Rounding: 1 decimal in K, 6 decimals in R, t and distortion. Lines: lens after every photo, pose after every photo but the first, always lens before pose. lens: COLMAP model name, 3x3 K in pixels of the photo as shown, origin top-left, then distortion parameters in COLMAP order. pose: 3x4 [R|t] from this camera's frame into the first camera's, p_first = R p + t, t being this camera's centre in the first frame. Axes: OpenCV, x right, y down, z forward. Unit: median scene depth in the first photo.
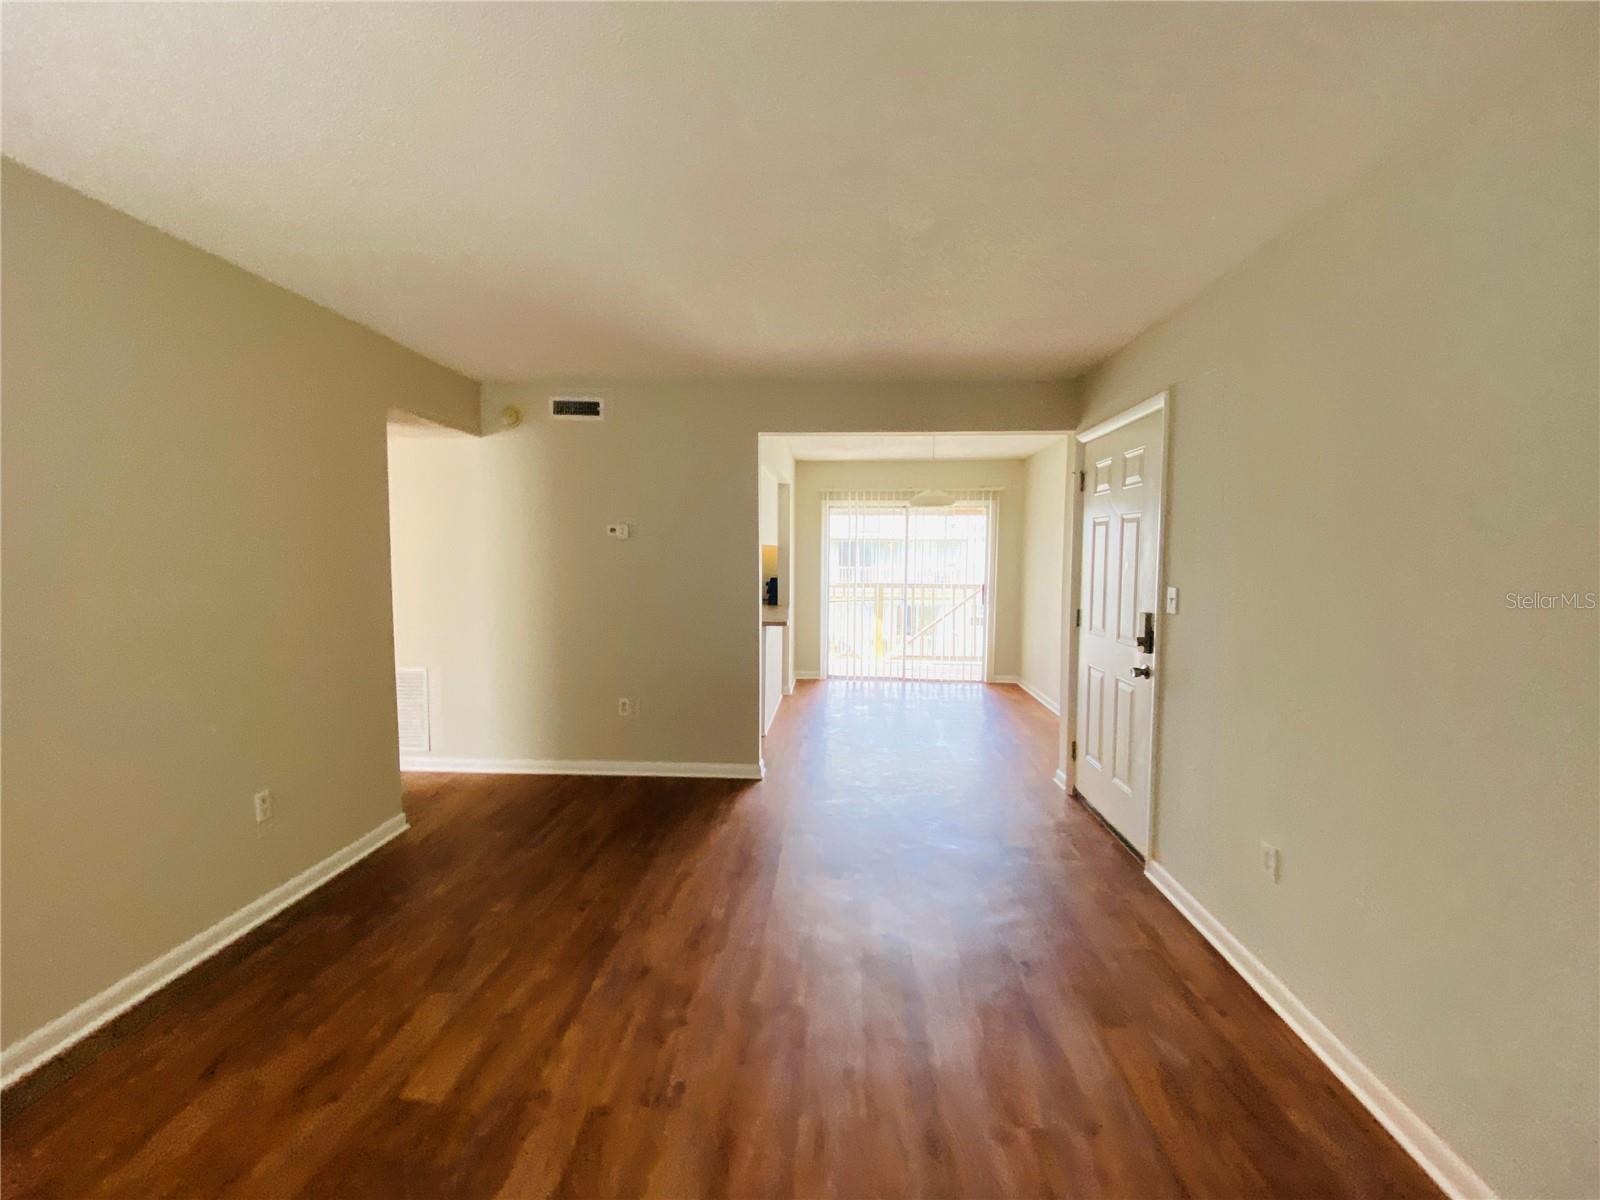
lens RADIAL K [[644.9, 0, 797.6], [0, 644.9, 596.5], [0, 0, 1]] dist [-0.003303, -0.009636]
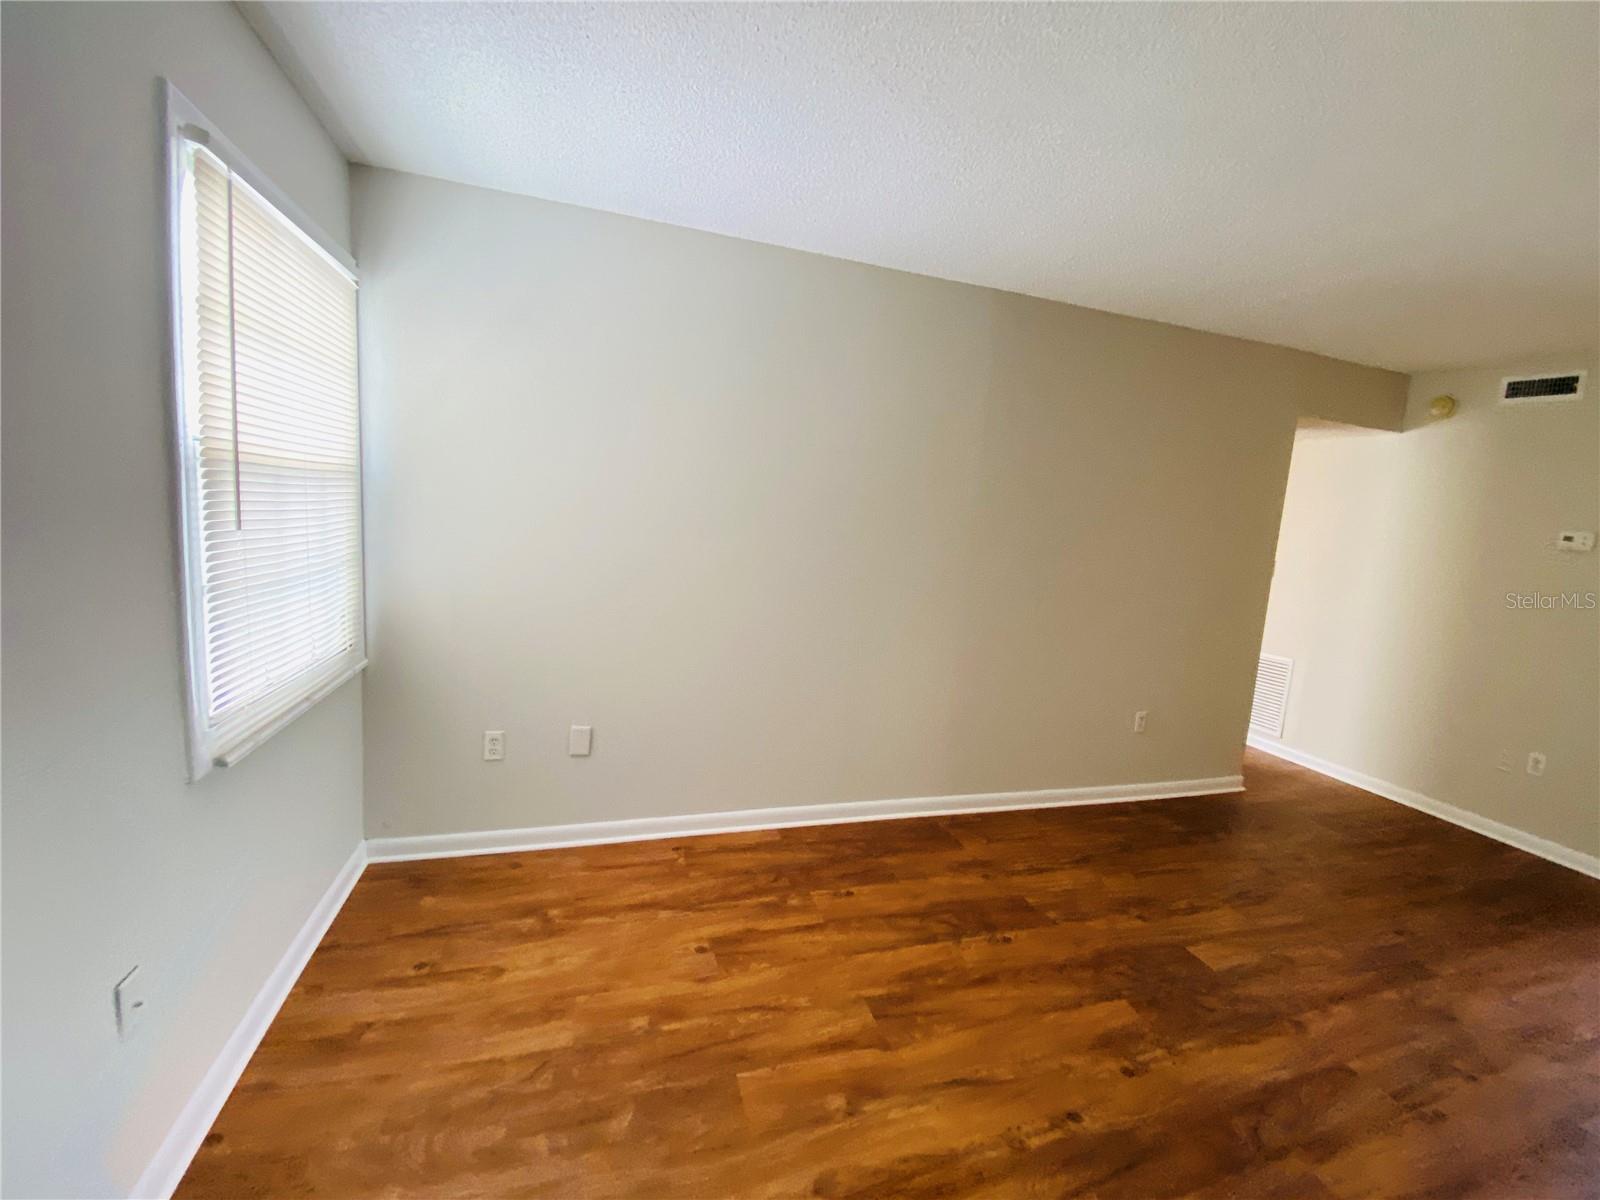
lens RADIAL K [[644.9, 0, 803.4], [0, 644.9, 600.3], [0, 0, 1]] dist [-0.003303, -0.009636]
pose [[0.348497, 0.141814, -0.926520, 0.166725], [-0.127353, 0.986486, 0.103090, 0.016719], [0.928618, 0.082068, 0.361848, -0.208511]]
